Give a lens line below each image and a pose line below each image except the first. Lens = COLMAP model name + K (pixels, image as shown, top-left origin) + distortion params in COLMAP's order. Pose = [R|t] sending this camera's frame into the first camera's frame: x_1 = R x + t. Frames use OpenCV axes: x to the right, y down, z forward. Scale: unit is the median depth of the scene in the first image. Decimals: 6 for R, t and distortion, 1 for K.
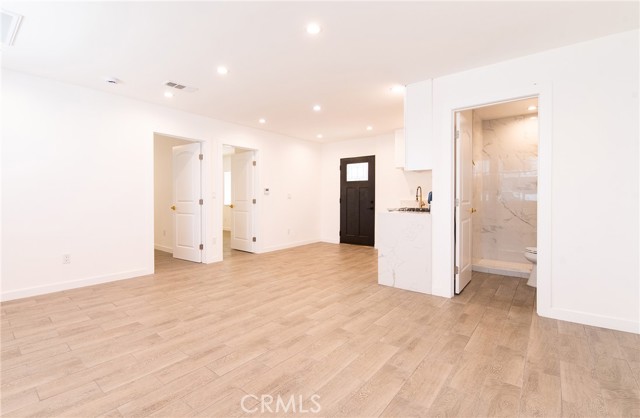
lens RADIAL K [[281.0, 0, 318.6], [0, 281.0, 197.6], [0, 0, 1]] dist [-0.011775, -0.000669]
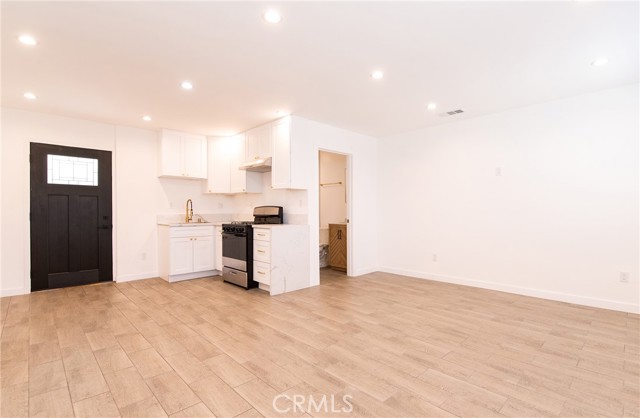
lens RADIAL K [[308.5, 0, 320.0], [0, 308.5, 209.0], [0, 0, 1]] dist [-0.001233, 0.000350]
pose [[0.144993, 0.007056, 0.989408, -1.170745], [-0.000090, 0.999975, -0.007119, -0.000980], [-0.989433, 0.000943, 0.144990, 0.882074]]
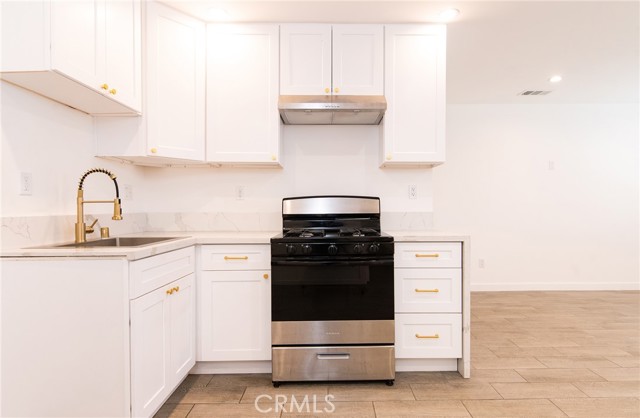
lens RADIAL K [[356.6, 0, 320.0], [0, 356.6, 209.0], [0, 0, 1]] dist [-0.001431, -0.001052]
pose [[-0.624268, 0.001319, 0.781209, -0.159010], [0.001184, 0.999999, -0.000743, 0.006866], [-0.781210, 0.000461, -0.624269, 2.150284]]
